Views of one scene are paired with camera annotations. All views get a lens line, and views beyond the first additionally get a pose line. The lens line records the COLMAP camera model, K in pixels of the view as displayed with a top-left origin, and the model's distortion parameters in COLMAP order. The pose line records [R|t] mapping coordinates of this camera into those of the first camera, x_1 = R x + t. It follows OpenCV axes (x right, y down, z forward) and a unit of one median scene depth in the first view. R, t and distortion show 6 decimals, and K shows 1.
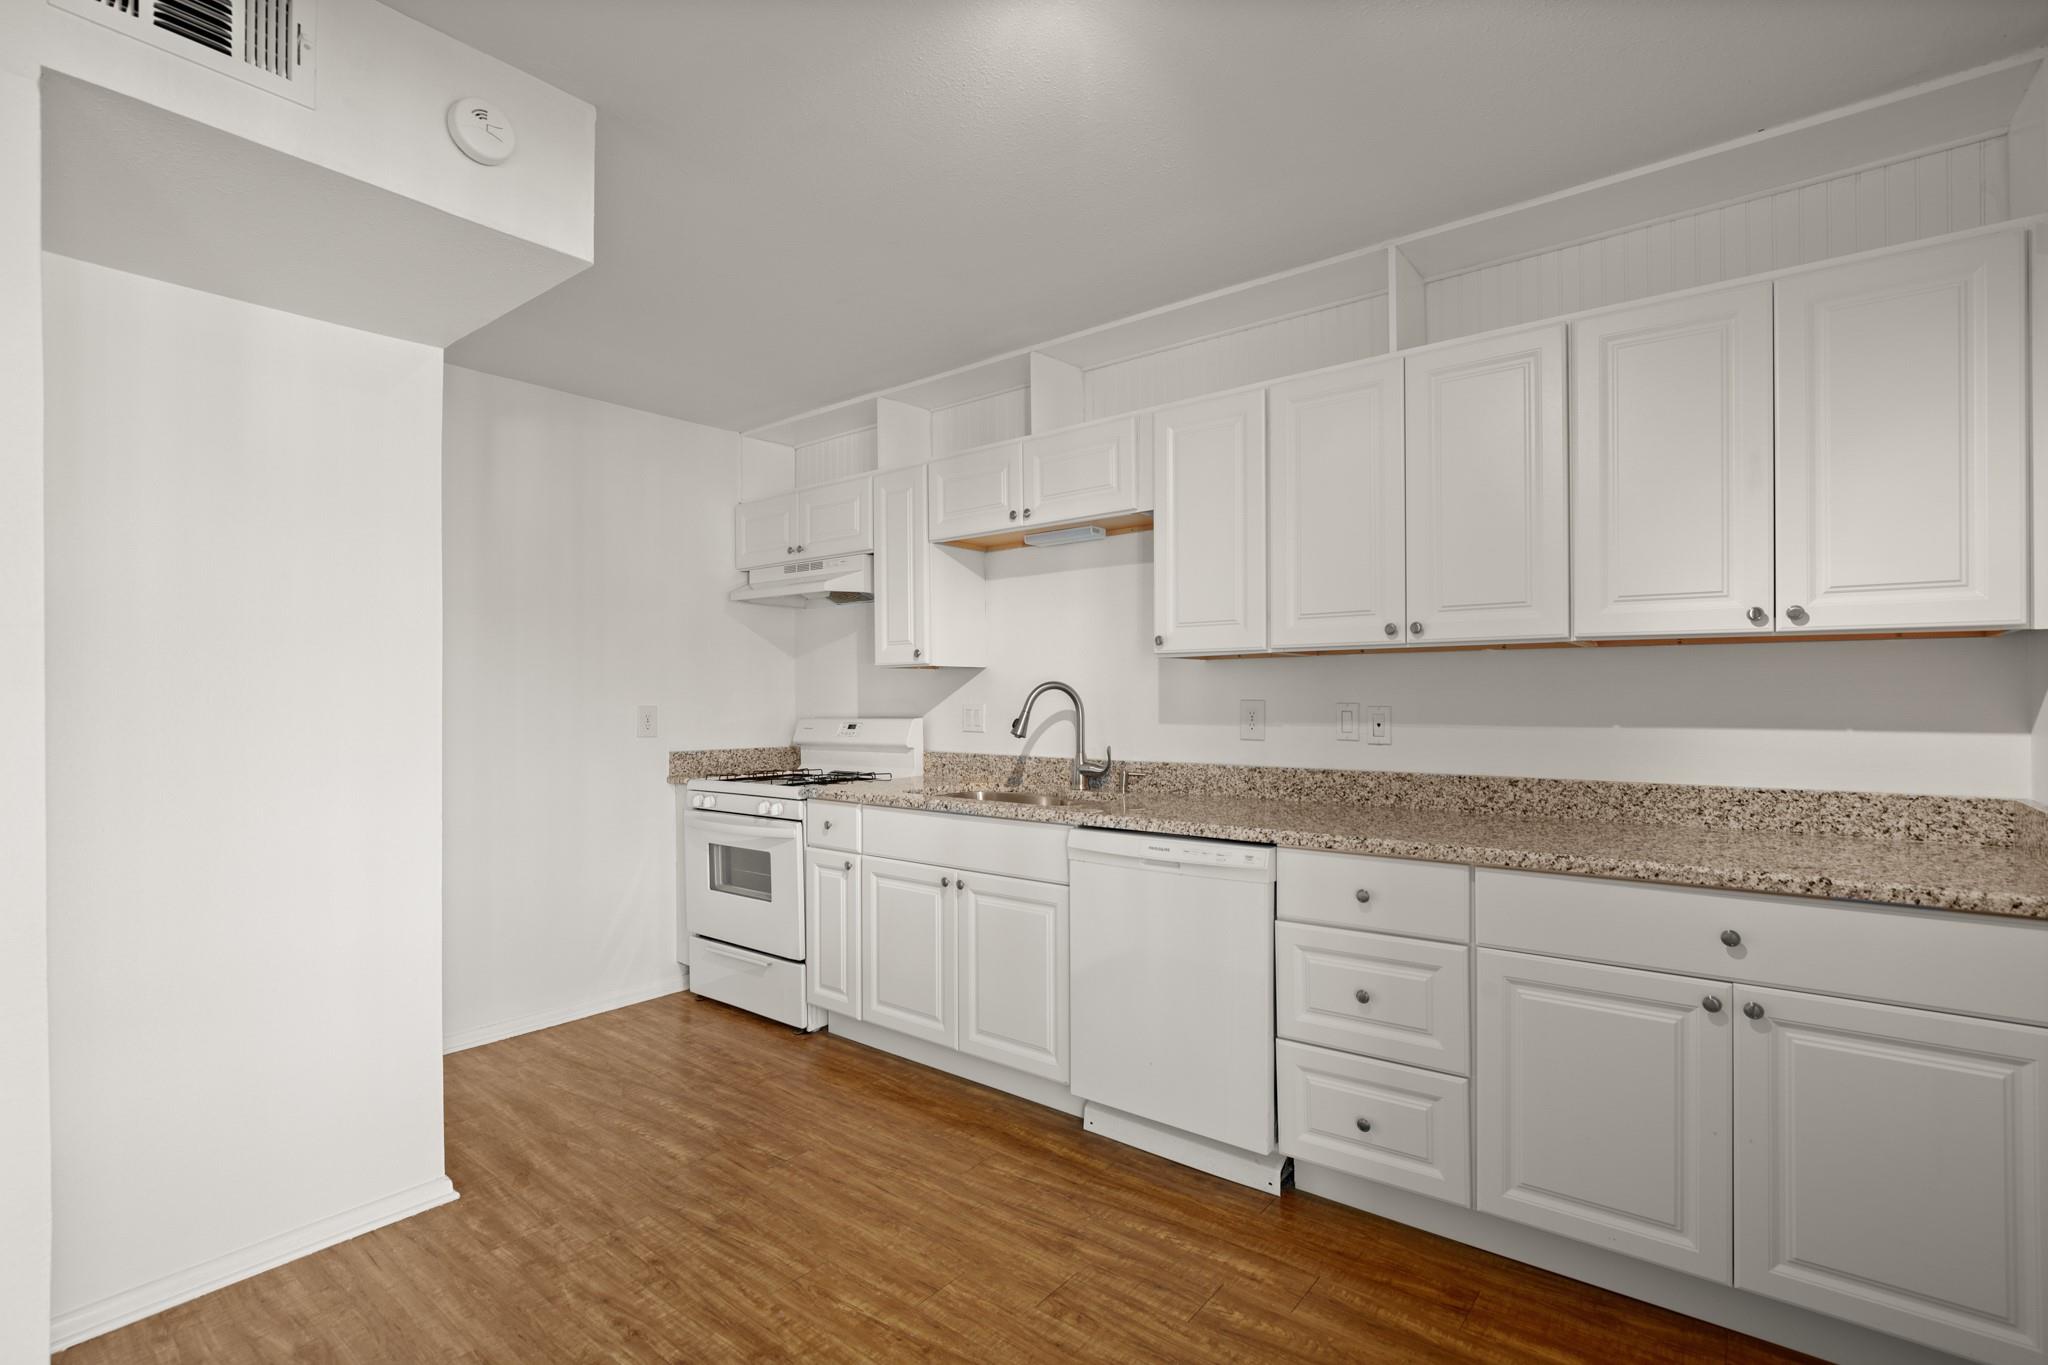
lens RADIAL K [[949.2, 0, 1038.3], [0, 949.2, 693.1], [0, 0, 1]] dist [-0.013479, 0.001611]
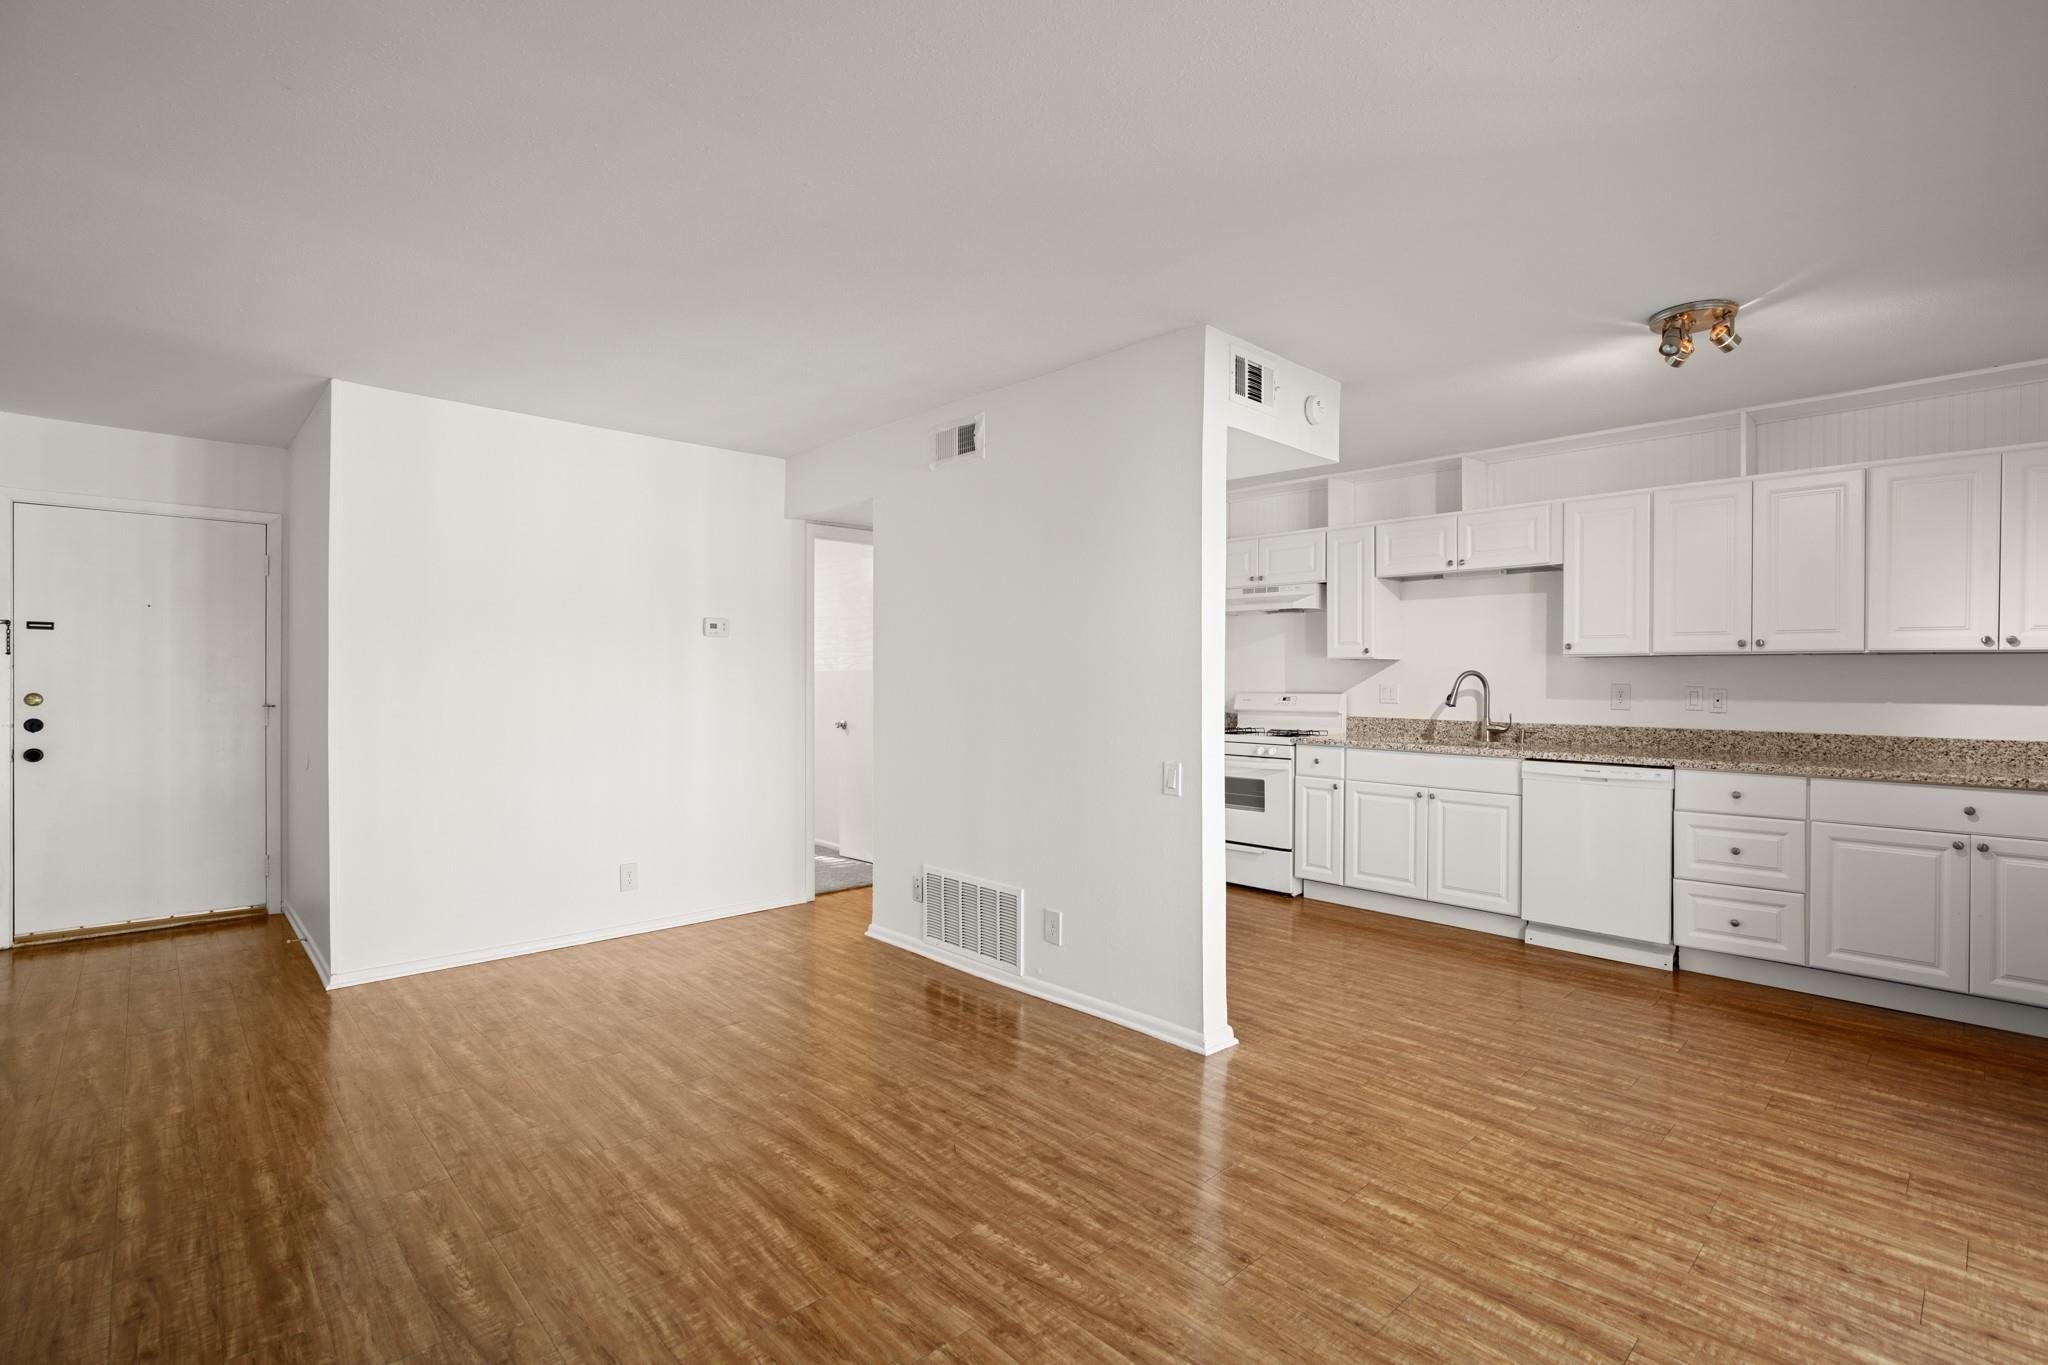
lens RADIAL K [[952.7, 0, 1028.6], [0, 952.7, 679.1], [0, 0, 1]] dist [-0.026096, 0.009929]
pose [[0.990128, 0.009462, -0.139844, -0.621819], [-0.008256, 0.999924, 0.009205, -0.008331], [0.139921, -0.007960, 0.990131, -0.800157]]
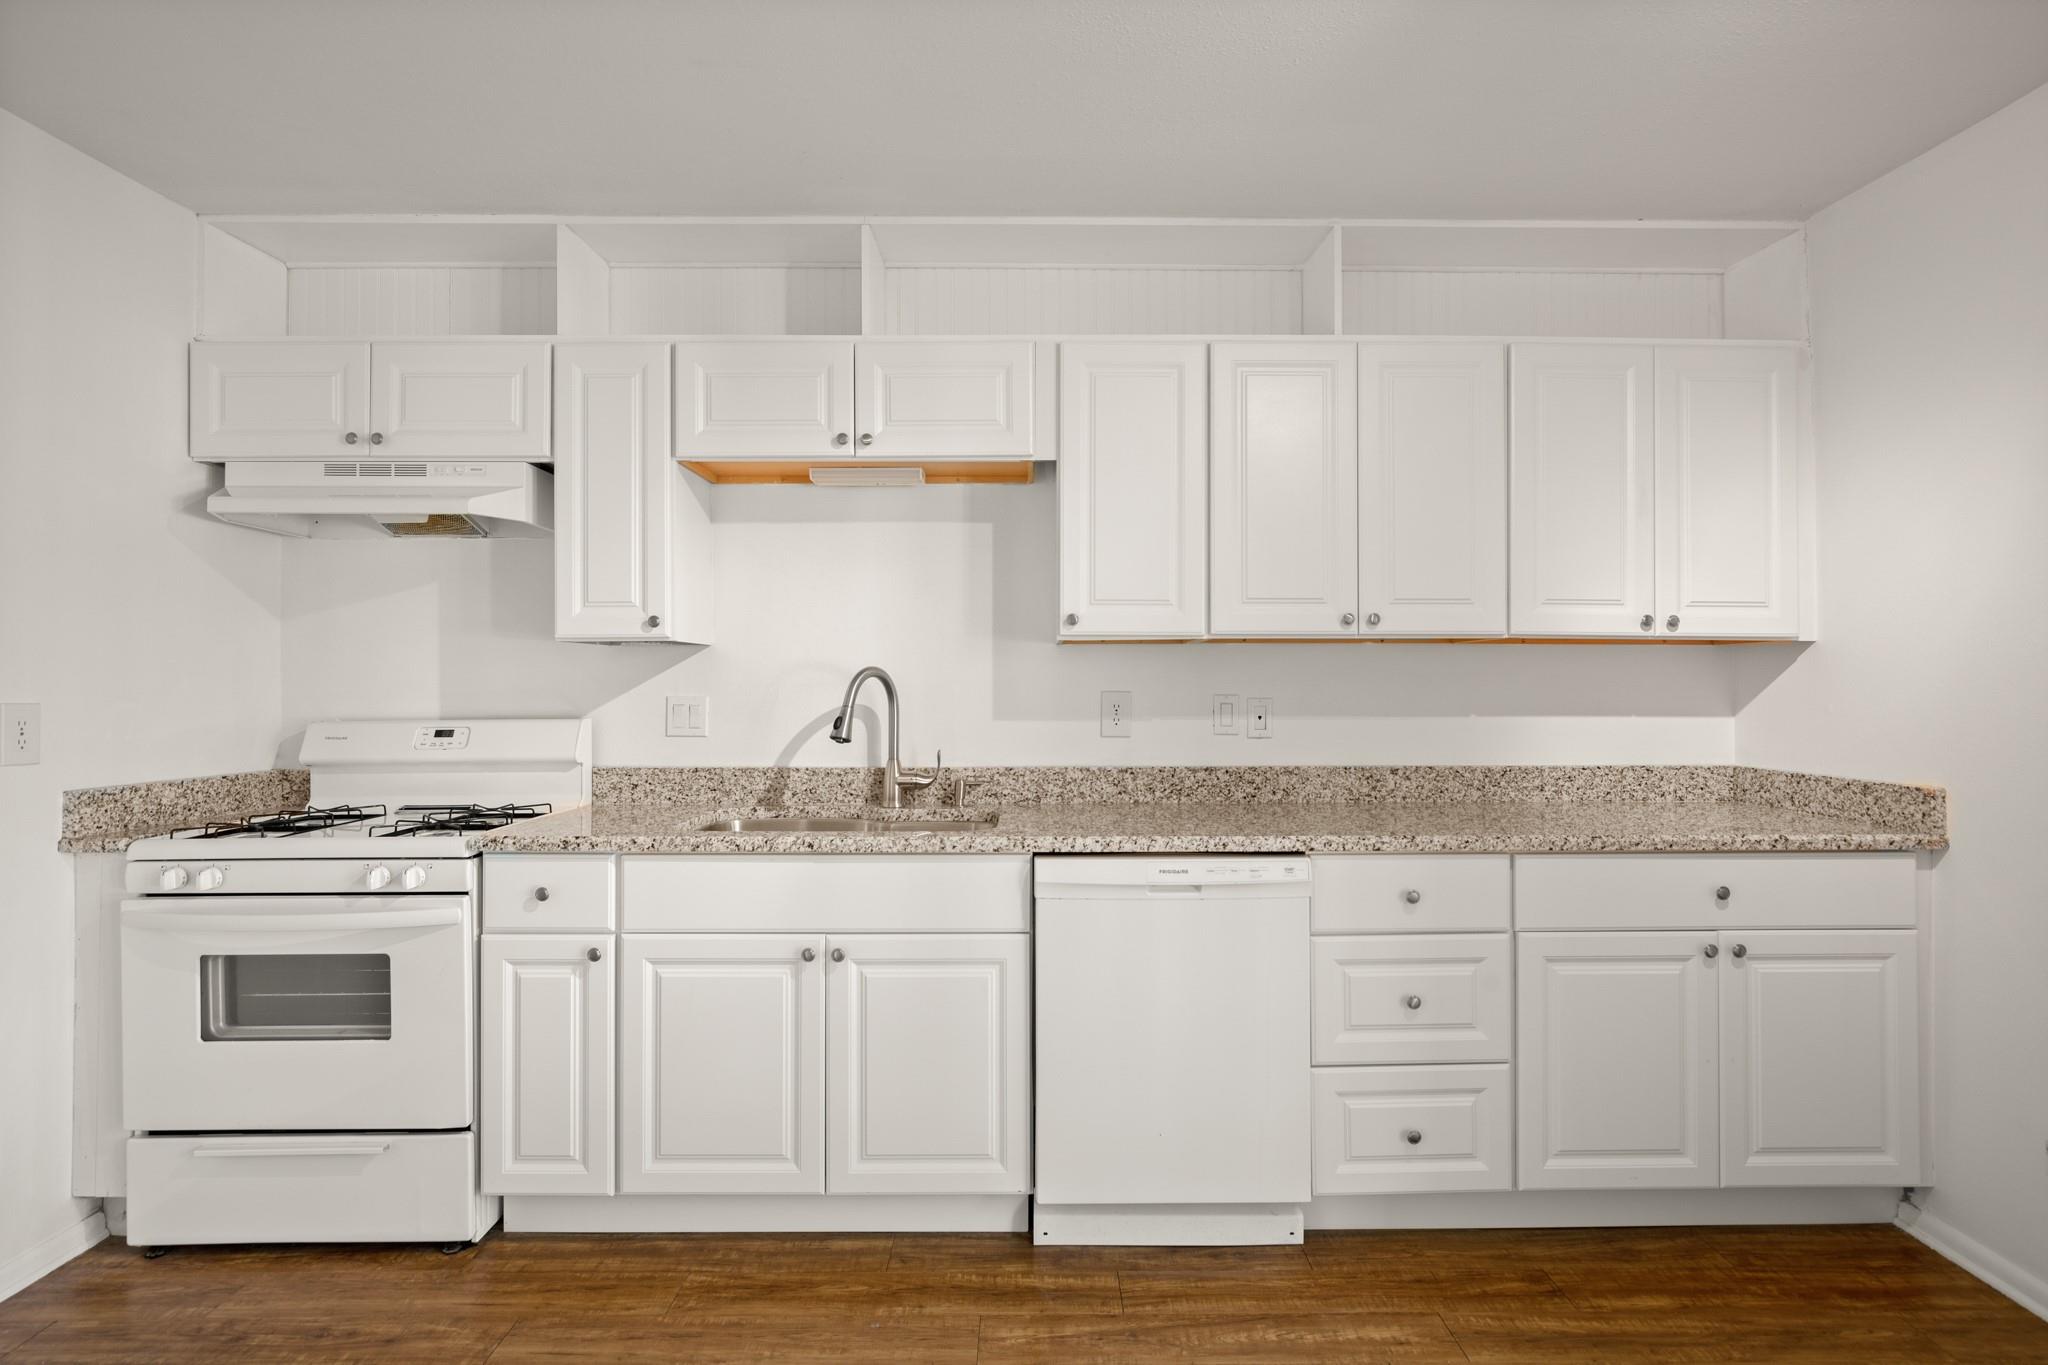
lens RADIAL K [[1032.4, 0, 1037.9], [0, 1032.4, 674.6], [0, 0, 1]] dist [-0.002636, -0.000429]
pose [[0.778716, 0.009651, 0.627302, -0.516808], [-0.005536, 0.999948, -0.008511, 0.000258], [-0.627352, 0.003154, 0.778729, 0.360081]]
